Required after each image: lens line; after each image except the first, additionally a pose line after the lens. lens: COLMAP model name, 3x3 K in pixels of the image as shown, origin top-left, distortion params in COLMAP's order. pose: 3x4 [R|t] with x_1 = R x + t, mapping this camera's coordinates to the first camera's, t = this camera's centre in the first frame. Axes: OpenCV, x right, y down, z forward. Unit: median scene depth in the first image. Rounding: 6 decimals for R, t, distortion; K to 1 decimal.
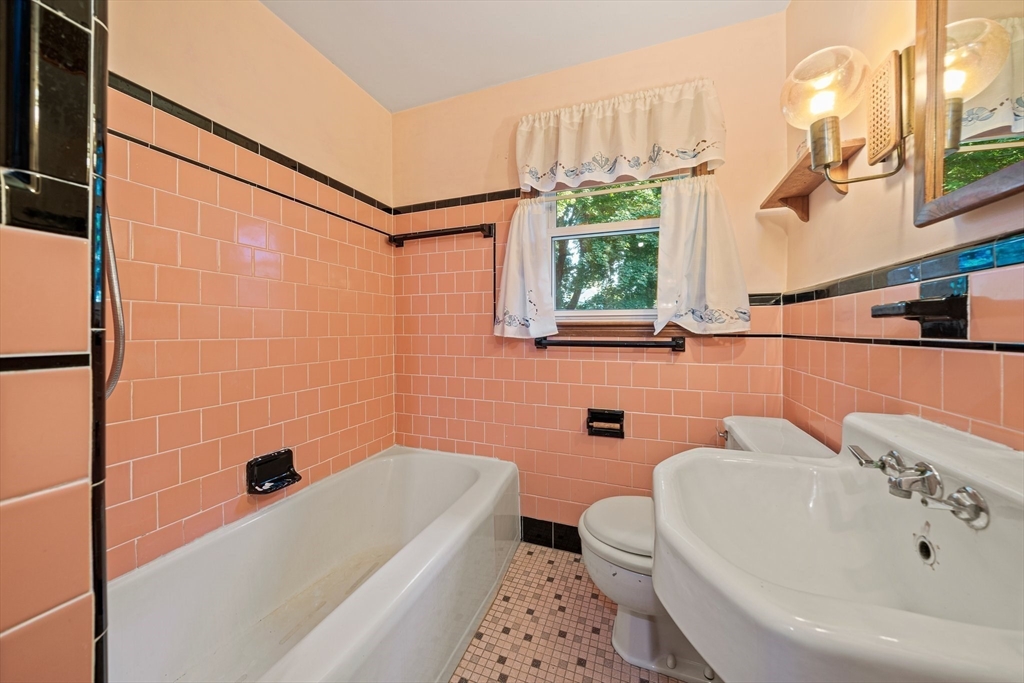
lens RADIAL K [[355.2, 0, 511.6], [0, 355.2, 334.5], [0, 0, 1]] dist [-0.008215, 0.000563]
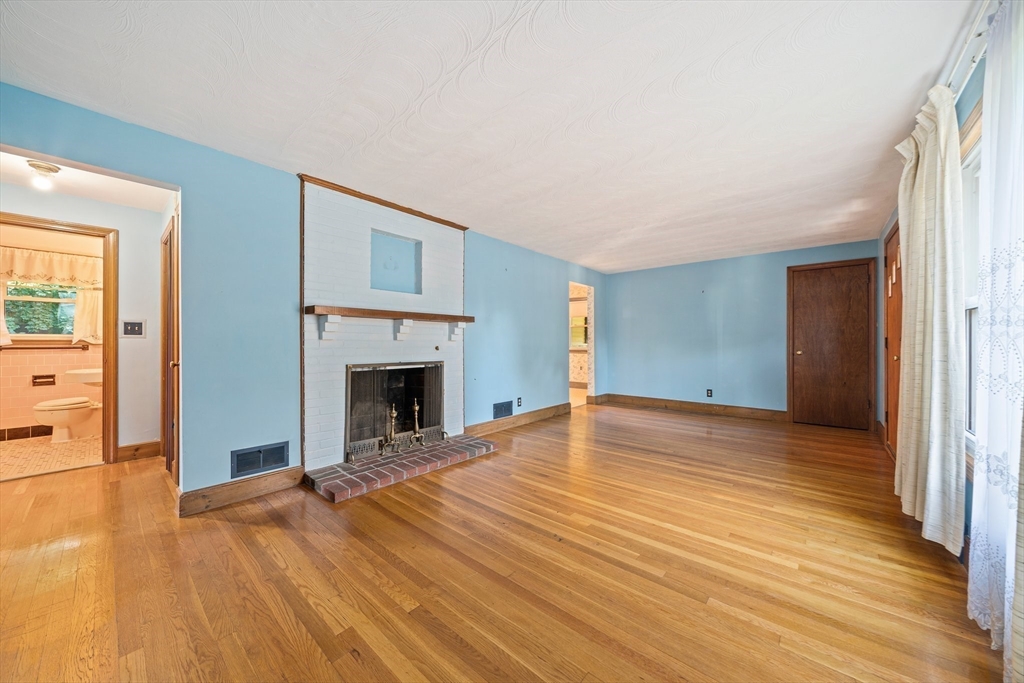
lens RADIAL K [[355.2, 0, 512.5], [0, 355.2, 342.7], [0, 0, 1]] dist [-0.008215, 0.000563]
pose [[0.335668, 0.001087, 0.941980, -1.008049], [0.001287, 0.999998, -0.001613, -0.002259], [-0.941980, 0.001754, 0.335666, -3.100256]]
